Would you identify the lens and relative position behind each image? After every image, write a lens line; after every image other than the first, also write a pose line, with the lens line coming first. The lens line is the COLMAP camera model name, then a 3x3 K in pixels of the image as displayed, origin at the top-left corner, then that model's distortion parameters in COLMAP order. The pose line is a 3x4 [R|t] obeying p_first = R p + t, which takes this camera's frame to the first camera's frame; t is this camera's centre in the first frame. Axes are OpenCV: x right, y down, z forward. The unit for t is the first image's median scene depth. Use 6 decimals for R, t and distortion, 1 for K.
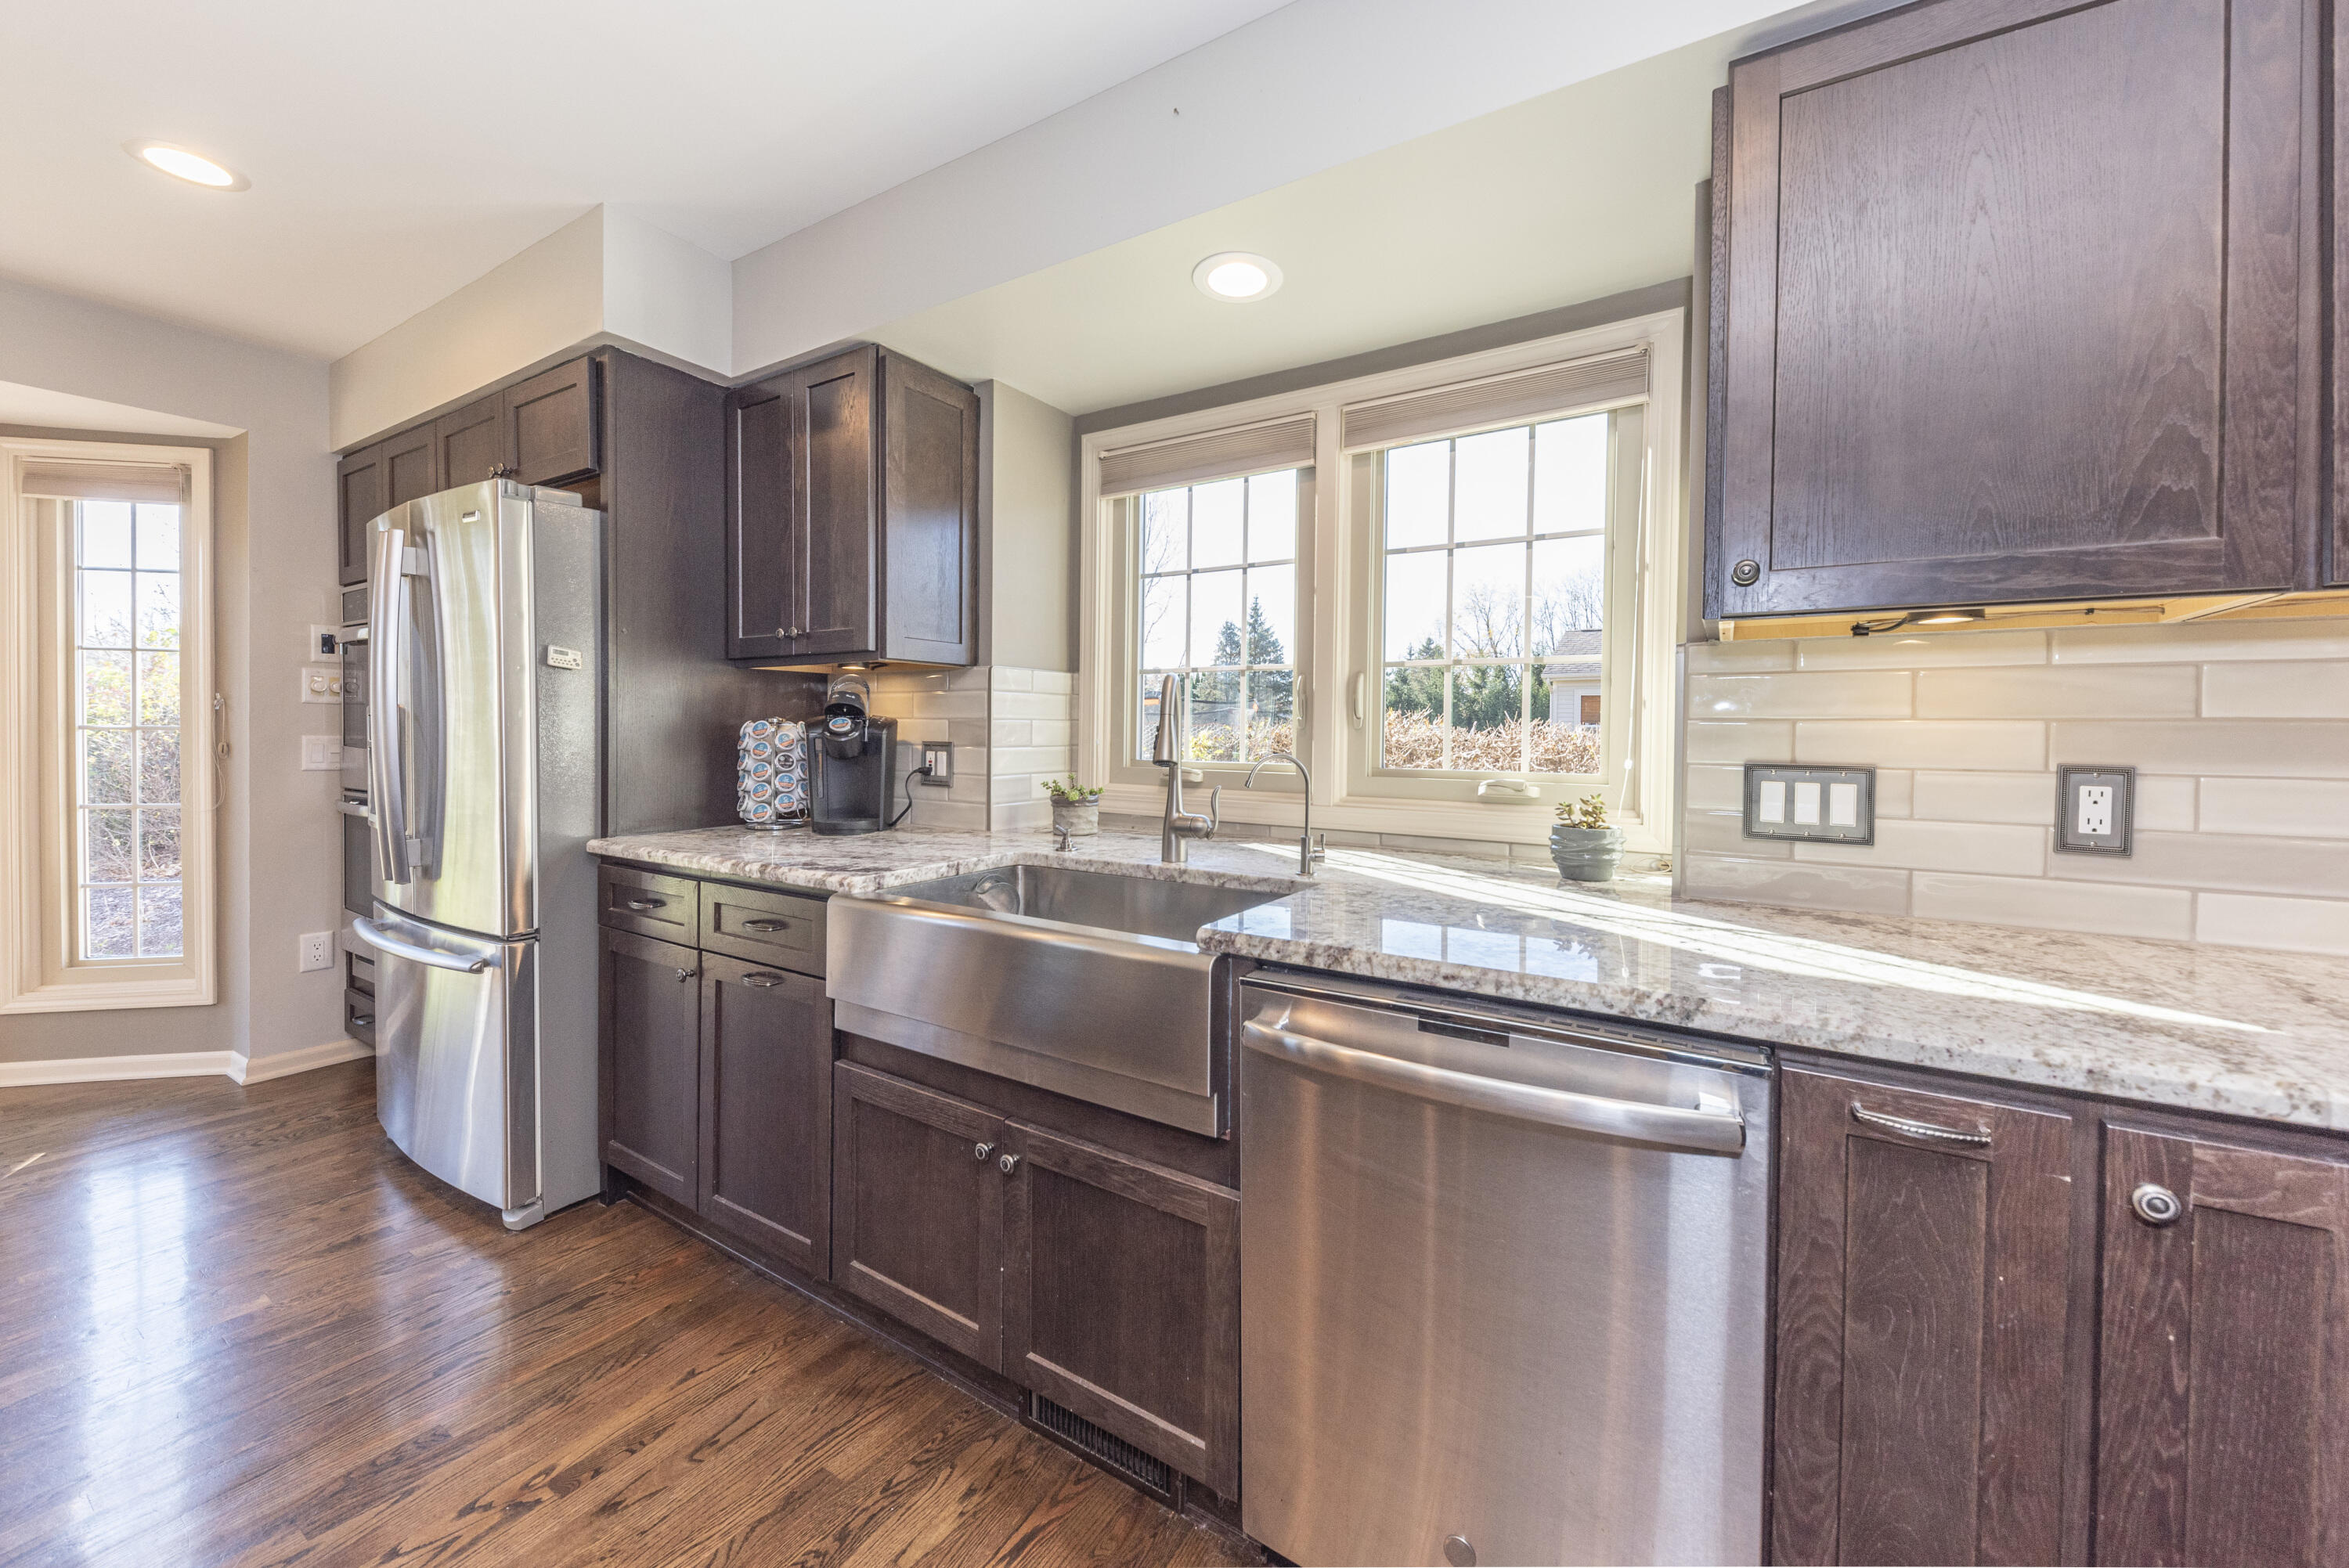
lens RADIAL K [[886.7, 0, 1210.3], [0, 886.7, 742.8], [0, 0, 1]] dist [0.006741, -0.000263]
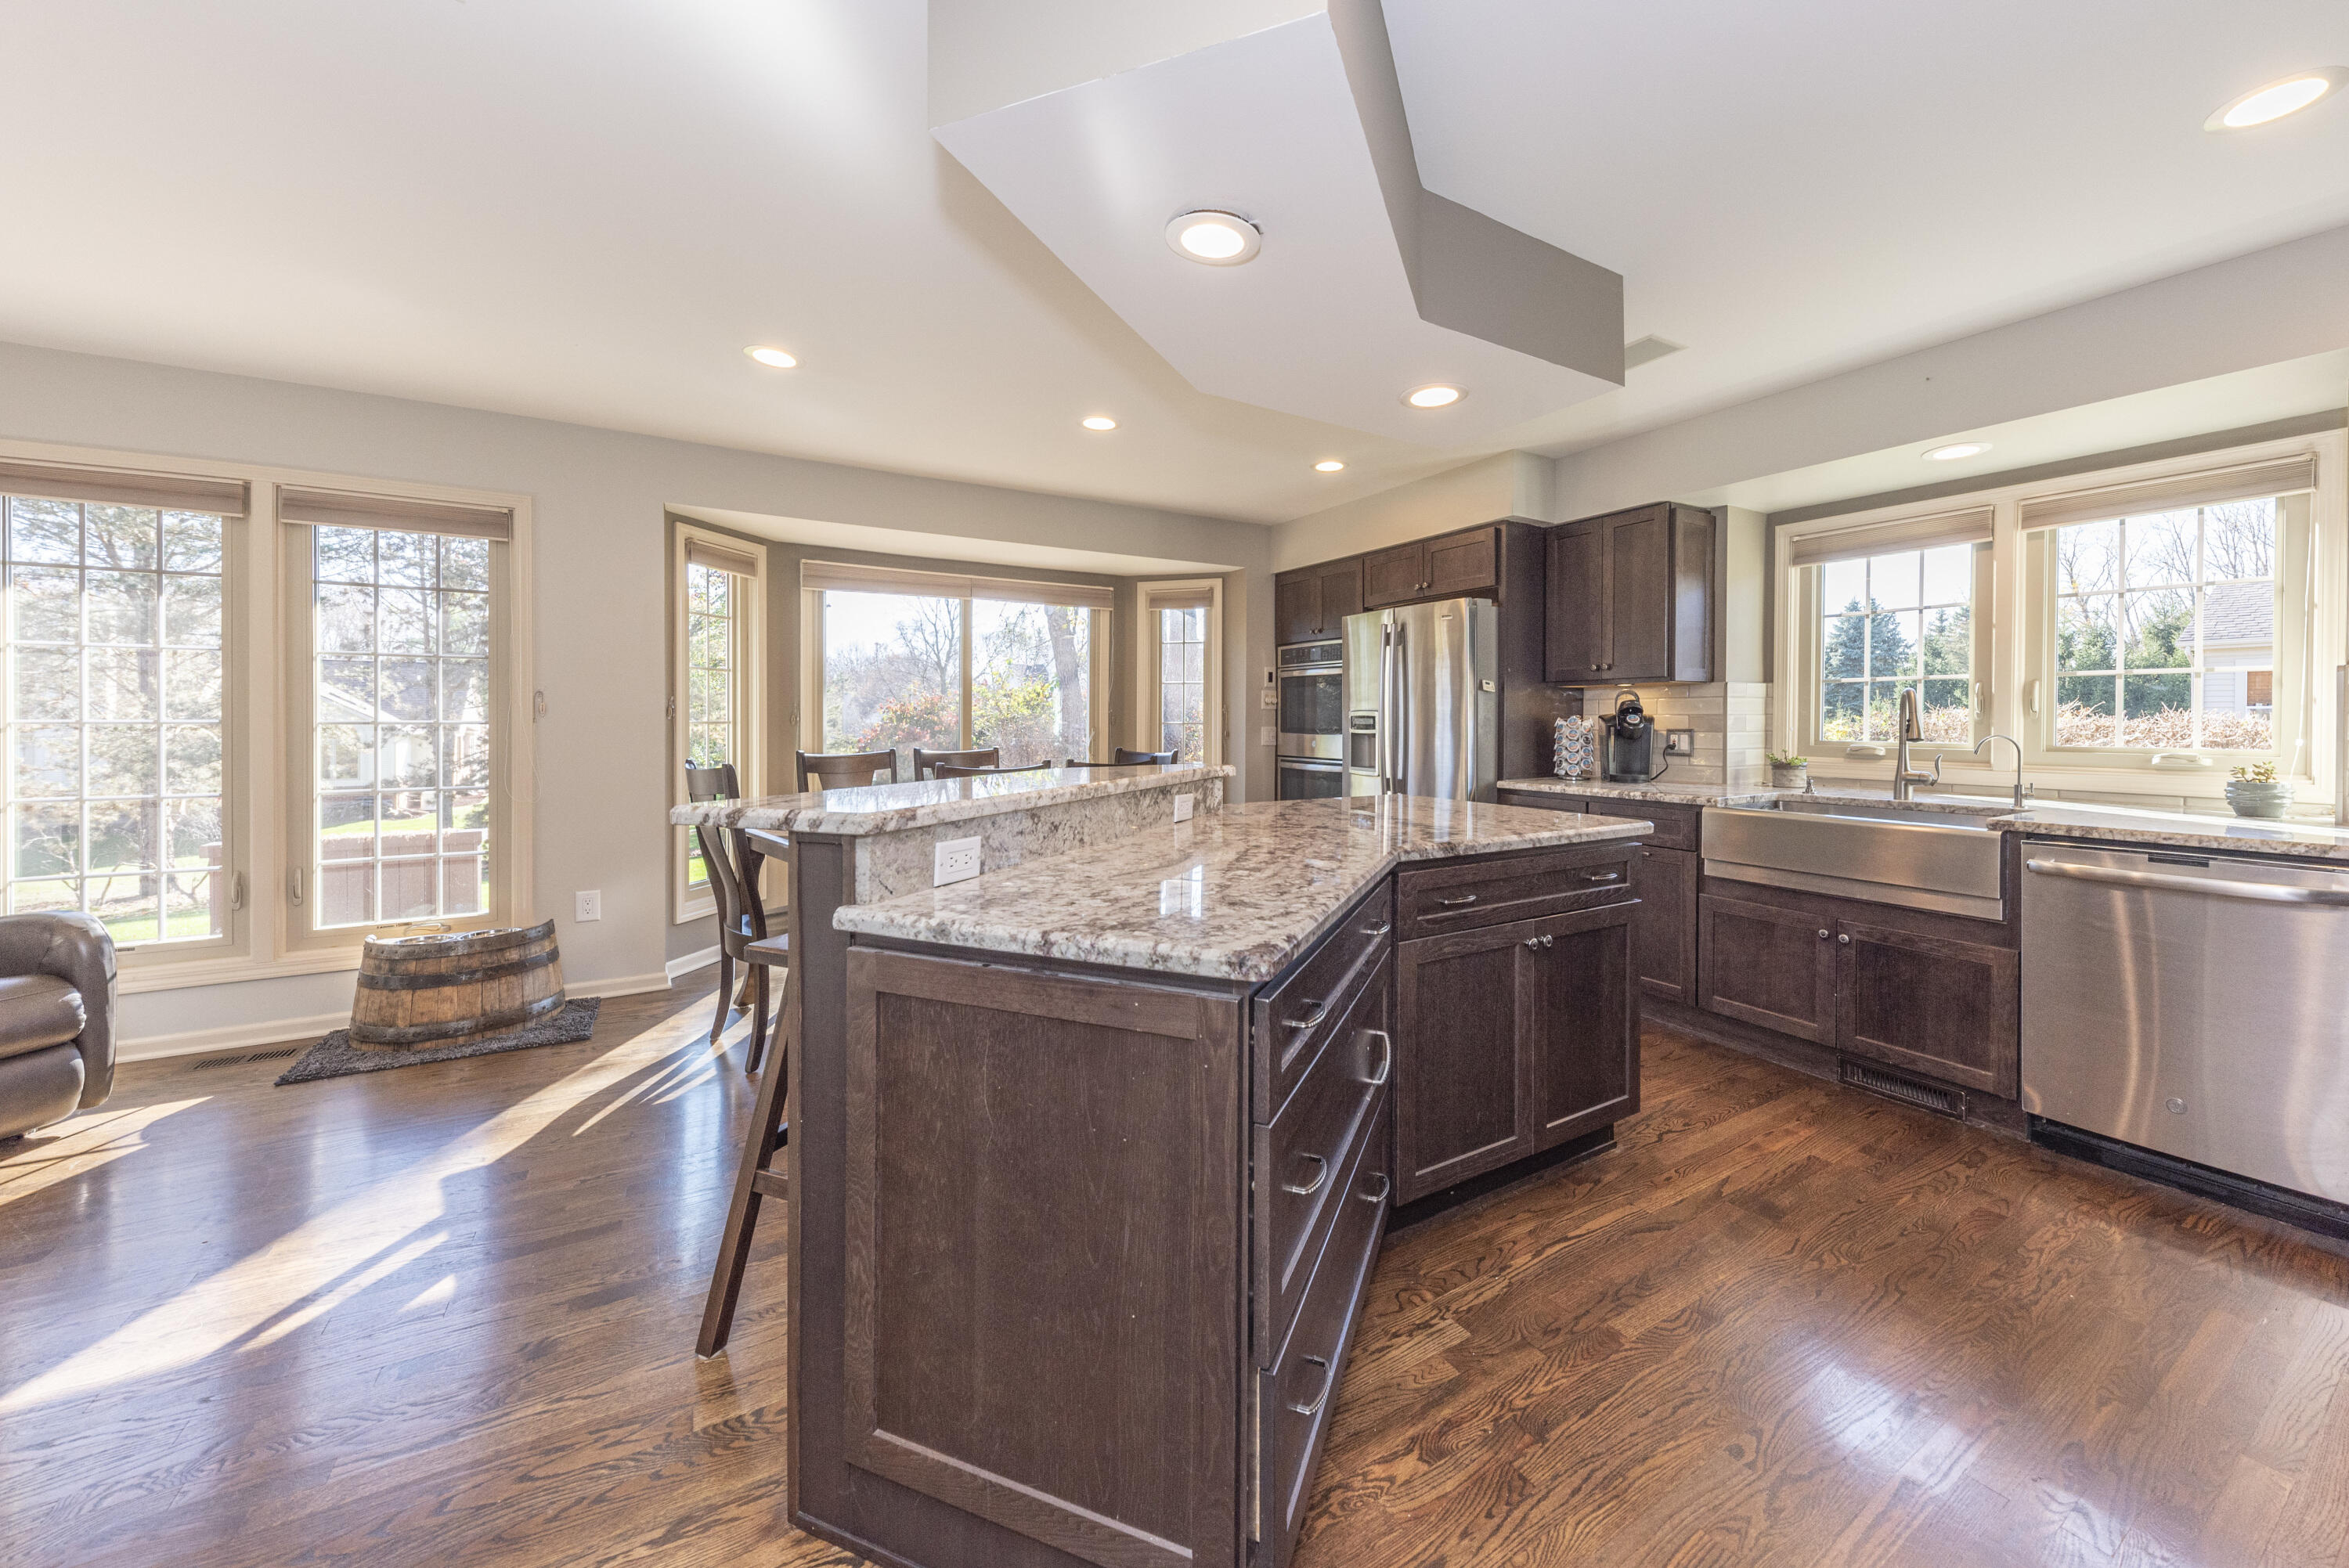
lens RADIAL K [[853.9, 0, 1222.0], [0, 853.9, 726.7], [0, 0, 1]] dist [0.009501, -0.005200]
pose [[0.887973, -0.005834, -0.459859, -0.376322], [0.004221, 0.999981, -0.004535, -0.001997], [0.459876, 0.002086, 0.887981, -0.881598]]
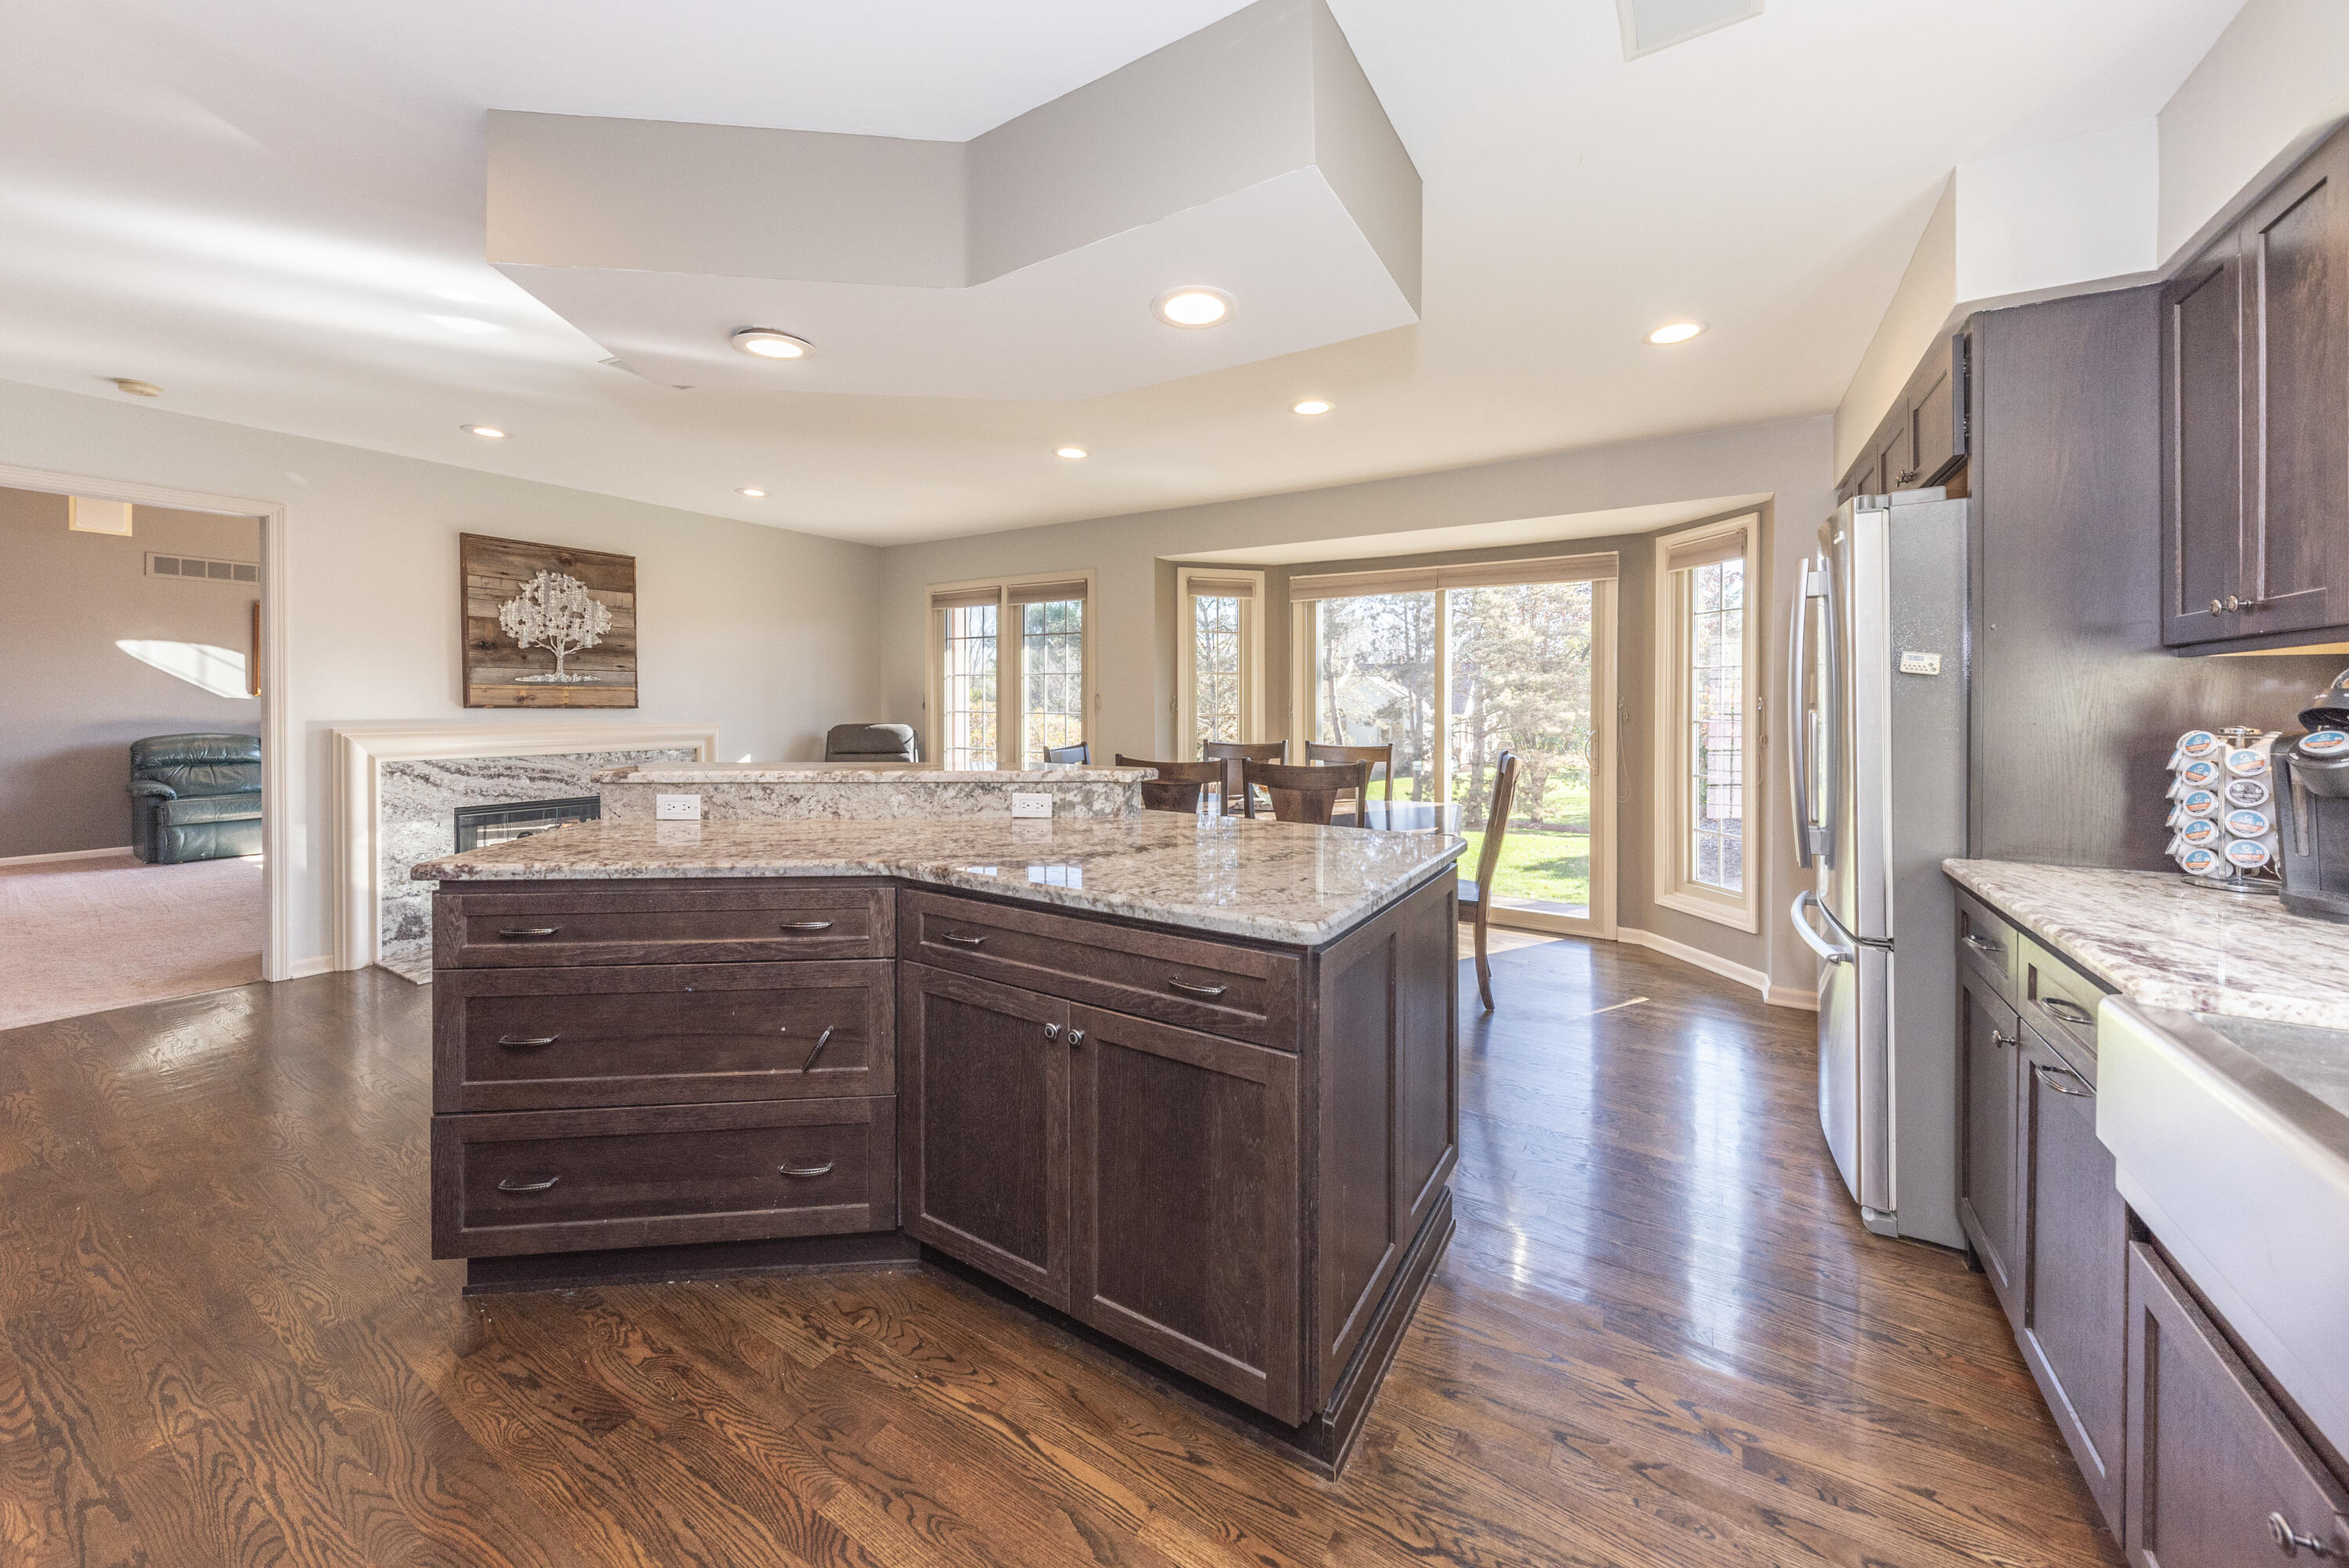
lens RADIAL K [[842.1, 0, 1165.9], [0, 842.1, 712.0], [0, 0, 1]] dist [-0.000207, -0.000264]
pose [[-0.009862, -0.000950, -0.999951, 0.183245], [-0.013487, 0.999909, -0.000817, -0.030843], [0.999860, 0.013478, -0.009873, 0.194027]]
